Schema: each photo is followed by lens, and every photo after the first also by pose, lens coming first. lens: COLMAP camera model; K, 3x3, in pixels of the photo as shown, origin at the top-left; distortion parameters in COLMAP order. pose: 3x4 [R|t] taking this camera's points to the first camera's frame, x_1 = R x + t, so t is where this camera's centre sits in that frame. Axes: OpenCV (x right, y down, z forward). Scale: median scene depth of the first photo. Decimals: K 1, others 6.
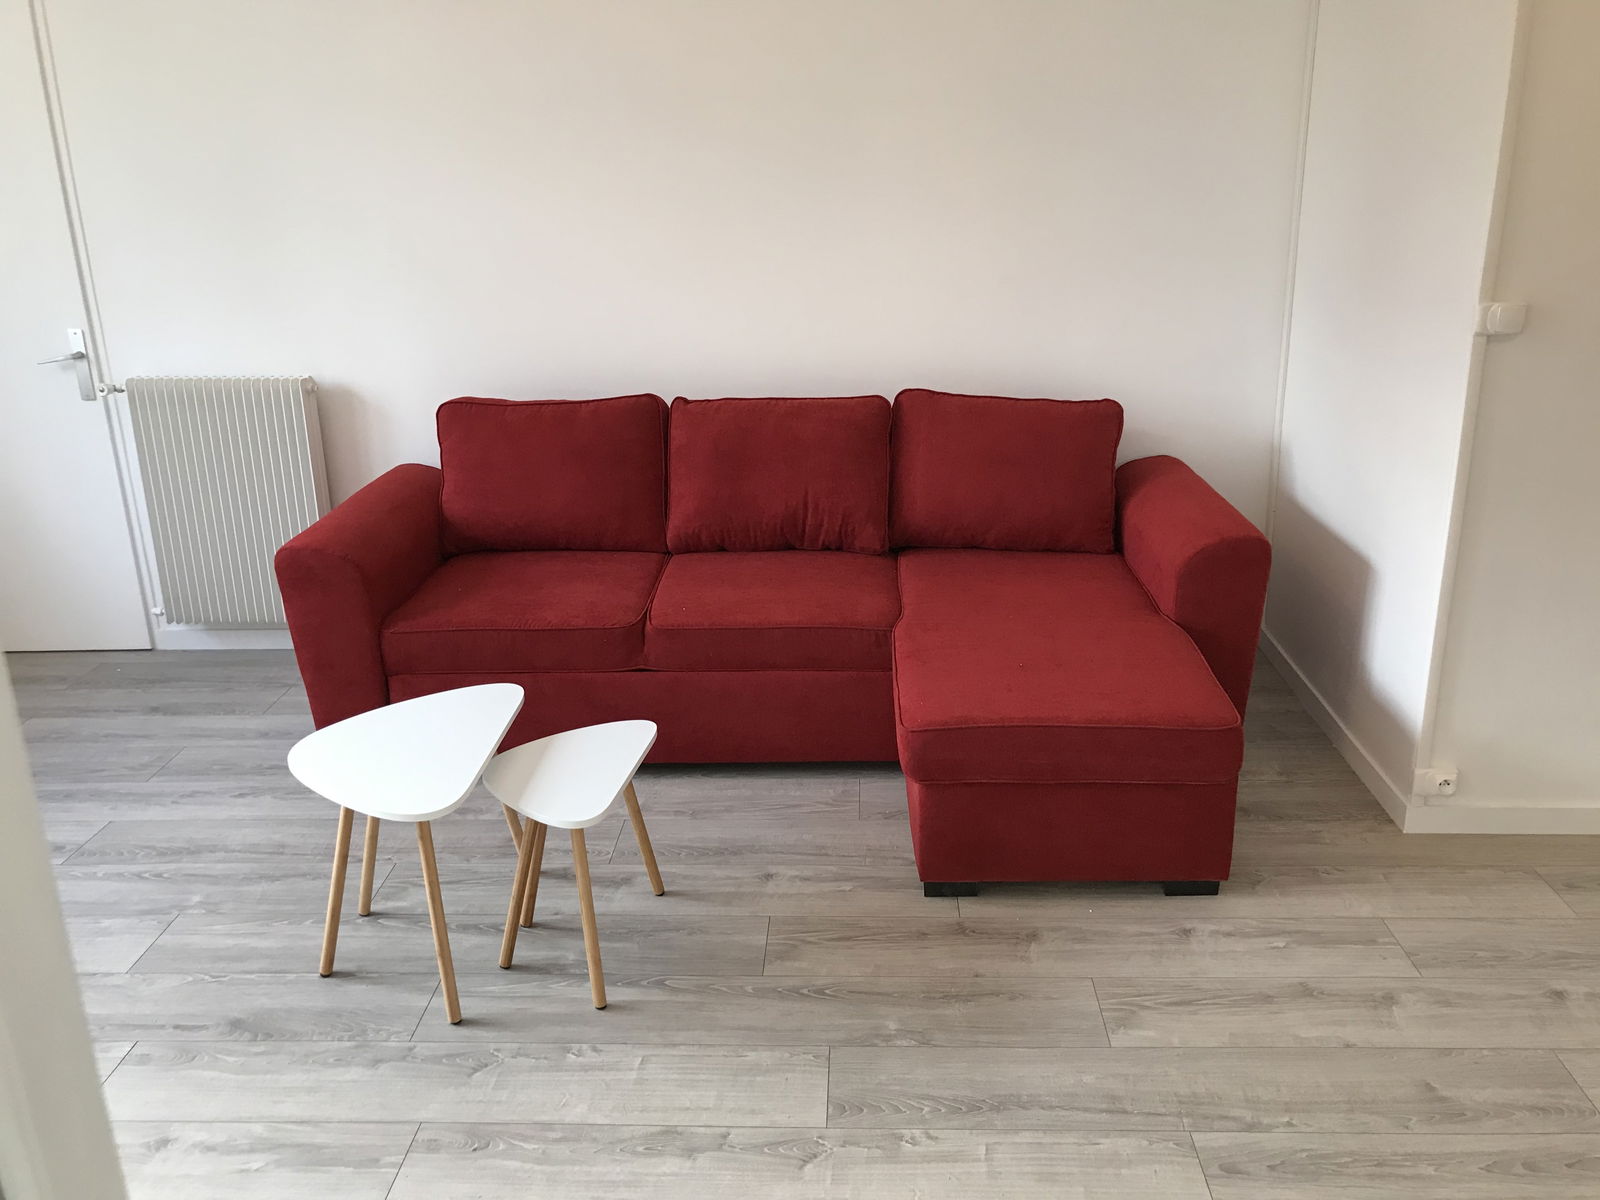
lens RADIAL K [[1344.4, 0, 797.8], [0, 1344.4, 590.5], [0, 0, 1]] dist [0.041887, -0.010685]
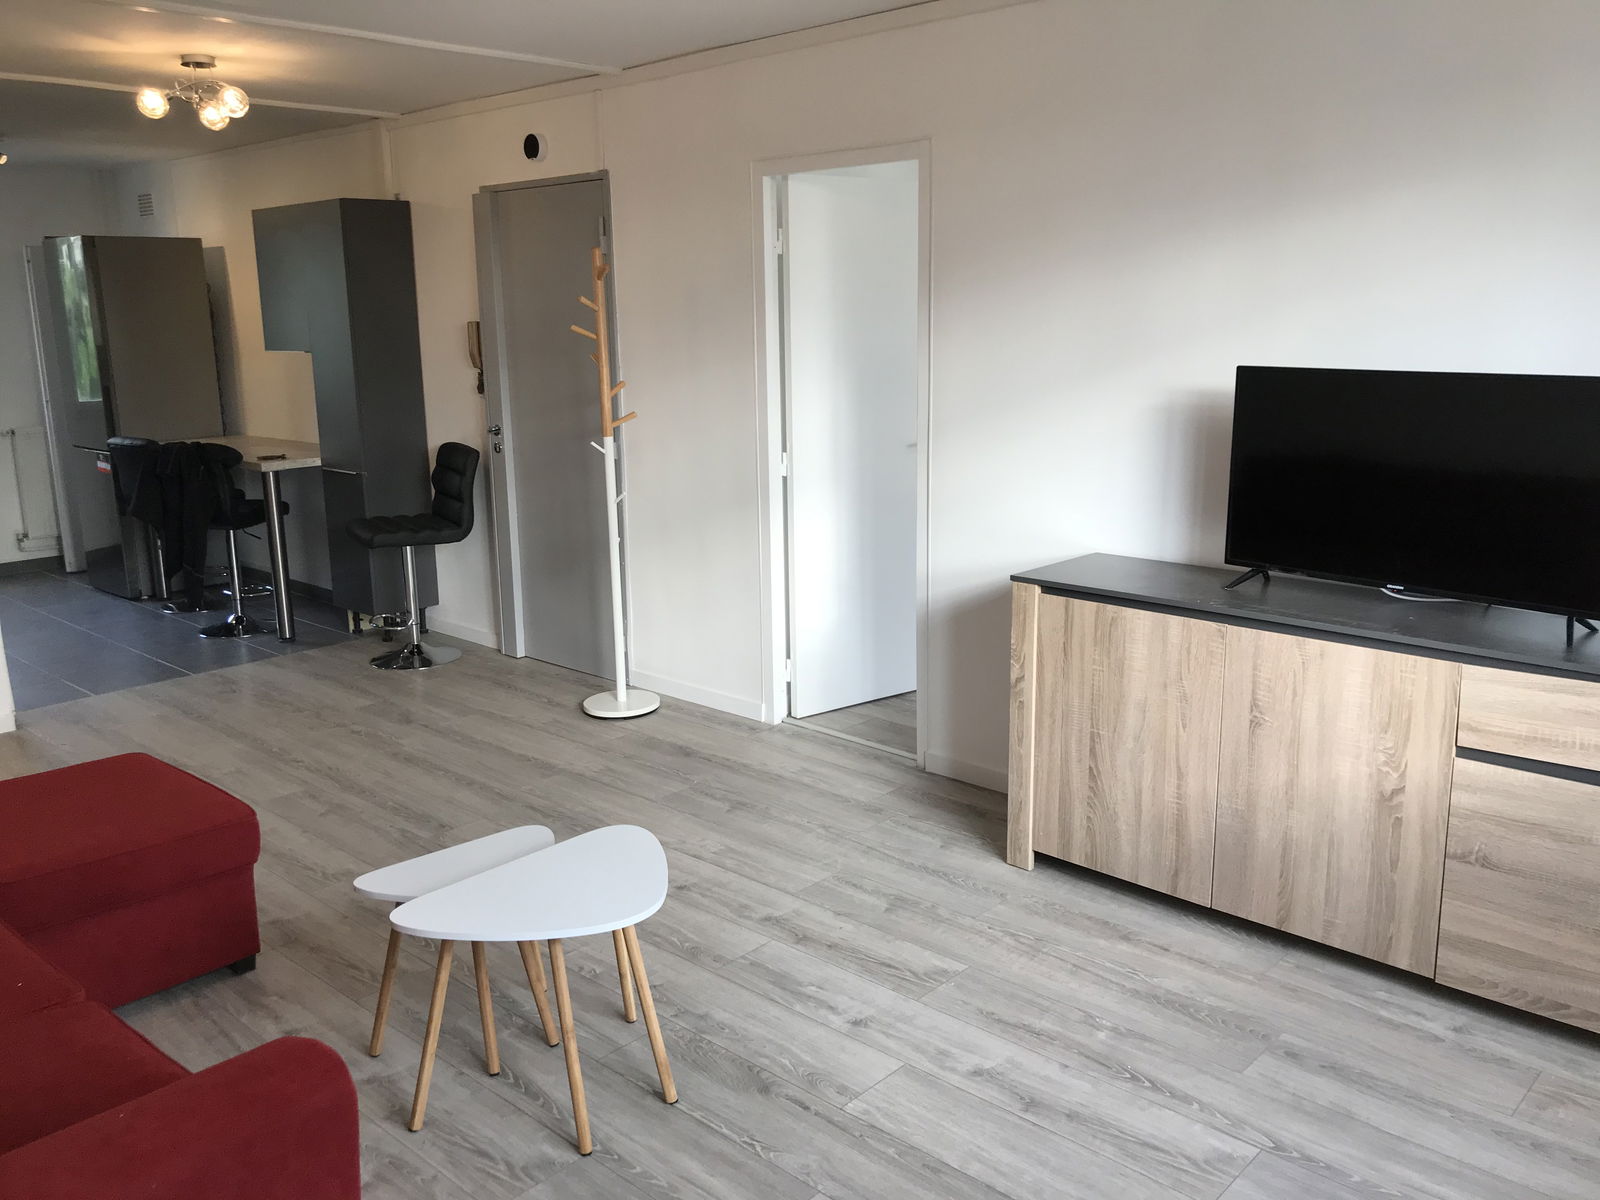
lens RADIAL K [[1305.7, 0, 800.0], [0, 1305.7, 600.0], [0, 0, 1]] dist [-0.002767, -0.000987]
pose [[-0.765906, -0.102939, 0.634659, -1.119339], [0.234750, 0.874183, 0.425084, -0.490965], [-0.598566, 0.474561, -0.645377, 1.554719]]
